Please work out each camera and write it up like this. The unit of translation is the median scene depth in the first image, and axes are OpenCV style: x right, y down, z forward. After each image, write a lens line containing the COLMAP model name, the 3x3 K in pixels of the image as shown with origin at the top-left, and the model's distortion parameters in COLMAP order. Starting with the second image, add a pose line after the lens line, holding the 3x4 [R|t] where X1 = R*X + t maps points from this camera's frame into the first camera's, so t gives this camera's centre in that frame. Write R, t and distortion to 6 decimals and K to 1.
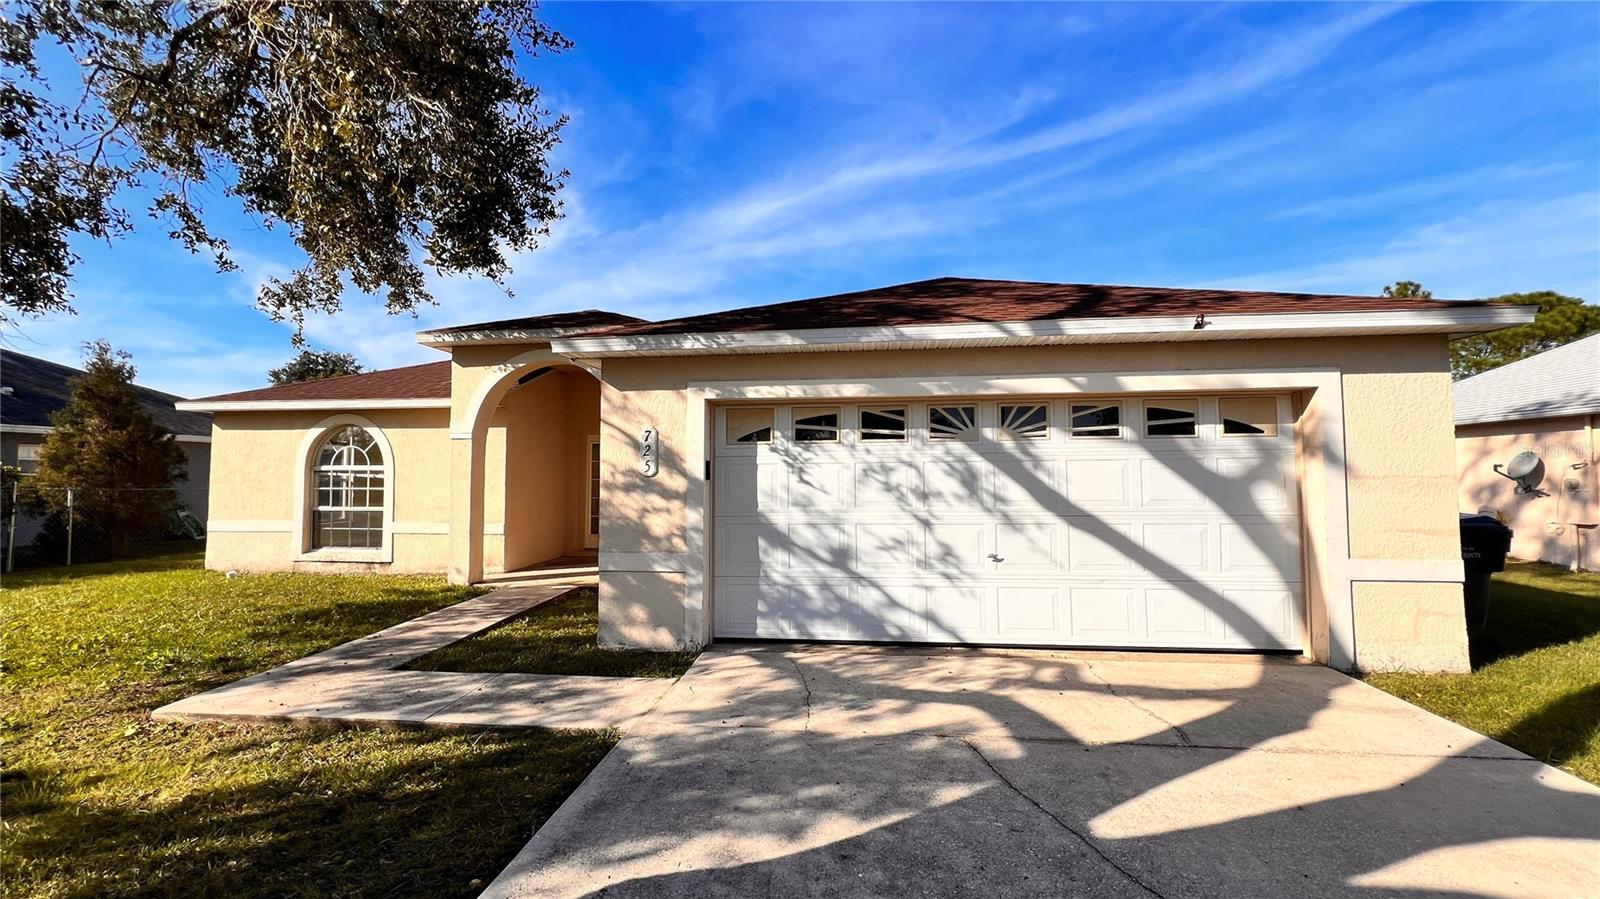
lens RADIAL K [[637.8, 0, 814.6], [0, 637.8, 475.5], [0, 0, 1]] dist [0.000769, 0.000379]
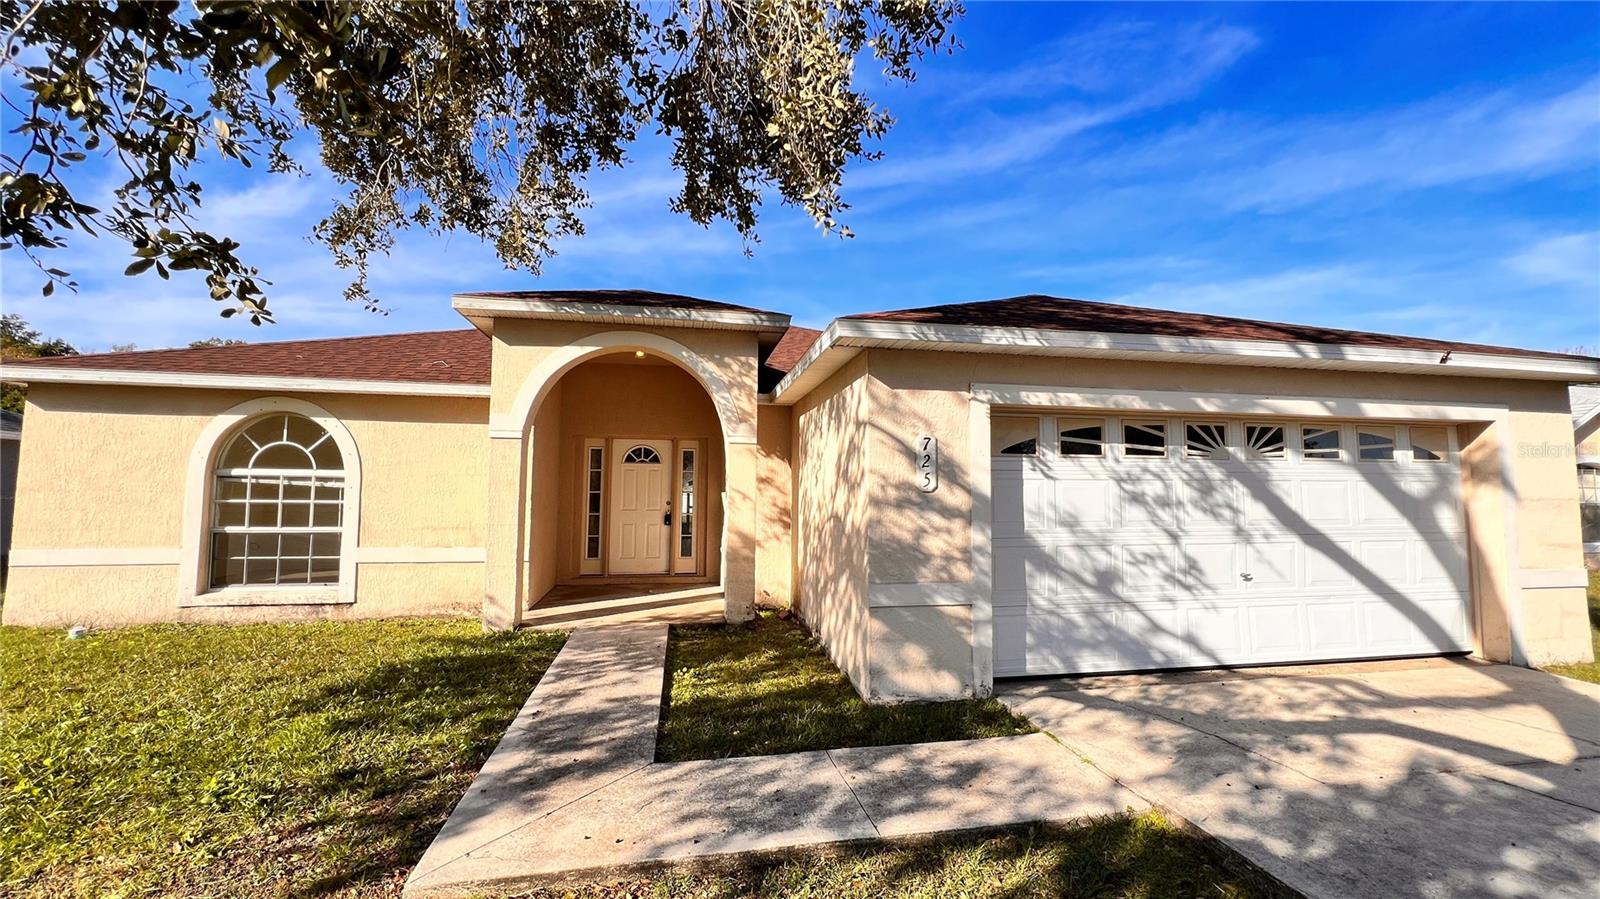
lens RADIAL K [[637.8, 0, 804.5], [0, 637.8, 462.4], [0, 0, 1]] dist [0.000769, 0.000379]
pose [[0.953646, 0.024598, 0.299925, -0.672852], [-0.012102, 0.998982, -0.043452, 0.001907], [-0.300688, 0.037808, 0.952973, 0.245632]]
